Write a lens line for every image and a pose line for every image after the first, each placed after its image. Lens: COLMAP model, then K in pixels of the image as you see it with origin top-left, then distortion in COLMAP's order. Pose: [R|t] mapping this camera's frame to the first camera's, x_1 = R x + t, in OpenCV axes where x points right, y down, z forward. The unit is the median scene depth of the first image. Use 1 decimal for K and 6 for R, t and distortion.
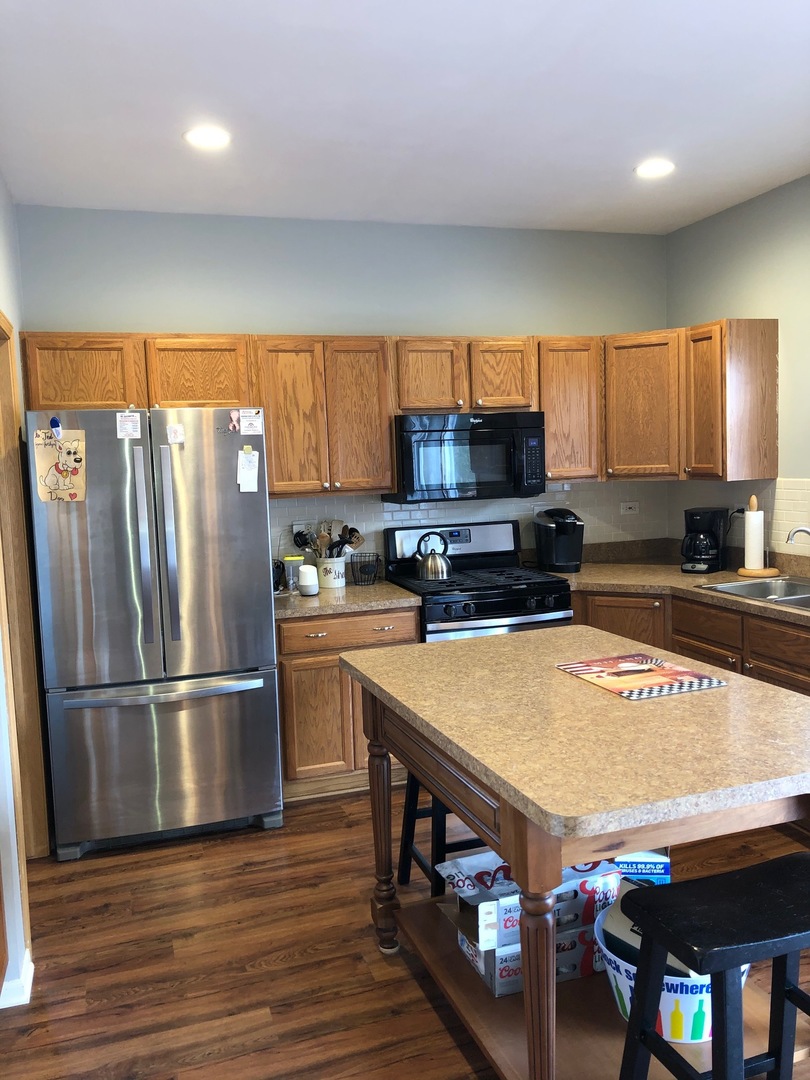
lens RADIAL K [[909.3, 0, 405.0], [0, 909.3, 540.0], [0, 0, 1]] dist [-0.004980, -0.056196]
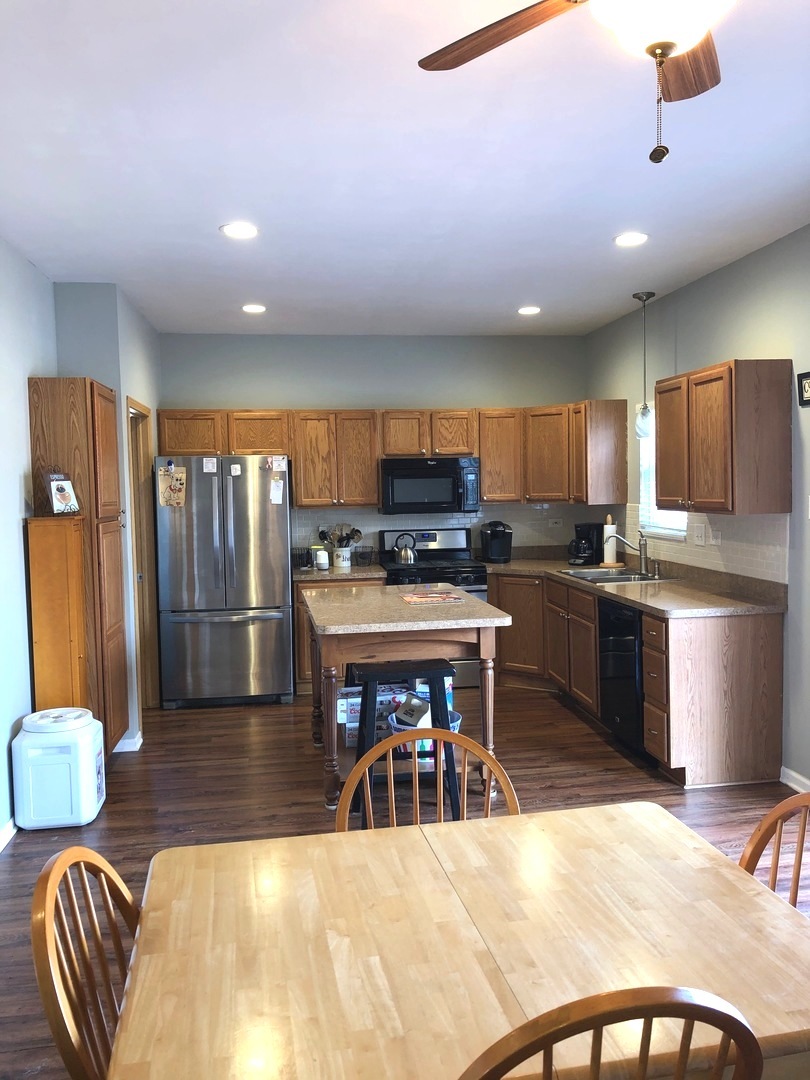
lens RADIAL K [[909.3, 0, 405.0], [0, 909.3, 540.0], [0, 0, 1]] dist [-0.004980, -0.056196]
pose [[0.985280, 0.030055, -0.168284, 0.305313], [-0.034108, 0.999192, -0.021246, 0.037375], [0.167510, 0.026673, 0.985510, -0.560363]]
